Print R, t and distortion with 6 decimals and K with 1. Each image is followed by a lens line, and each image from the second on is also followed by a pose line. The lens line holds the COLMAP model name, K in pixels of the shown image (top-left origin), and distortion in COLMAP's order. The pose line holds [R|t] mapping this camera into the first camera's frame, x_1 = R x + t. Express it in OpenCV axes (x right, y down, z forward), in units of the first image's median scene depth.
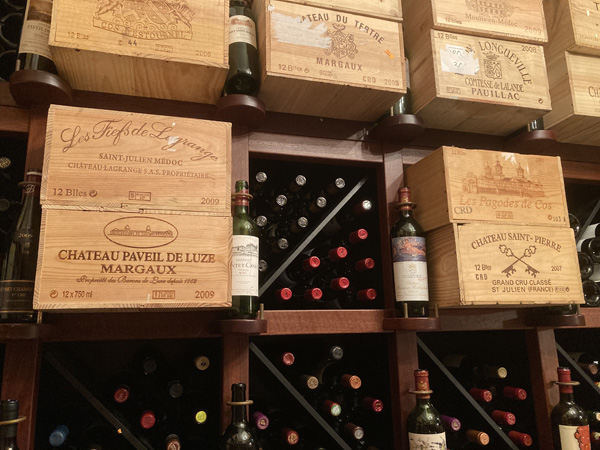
lens RADIAL K [[489.5, 0, 300.0], [0, 489.5, 225.0], [0, 0, 1]] dist [0.009356, 0.003816]
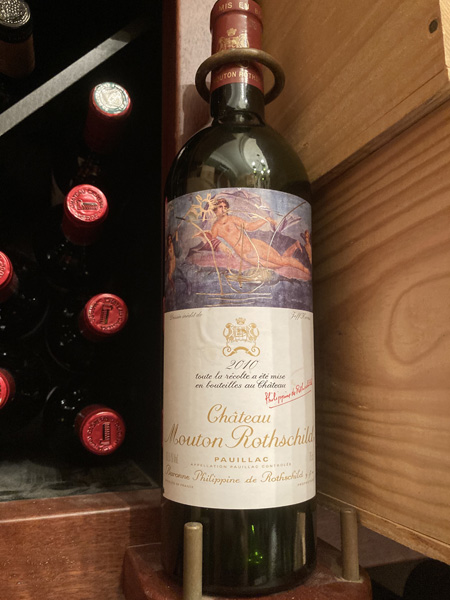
lens RADIAL K [[489.5, 0, 225.0], [0, 489.5, 300.0], [0, 0, 1]] dist [0.009356, 0.003816]
pose [[0.999188, 0.024955, 0.031635, 0.213821], [-0.026449, 0.998510, 0.047723, 0.061425], [-0.030397, -0.048521, 0.998360, 0.791110]]
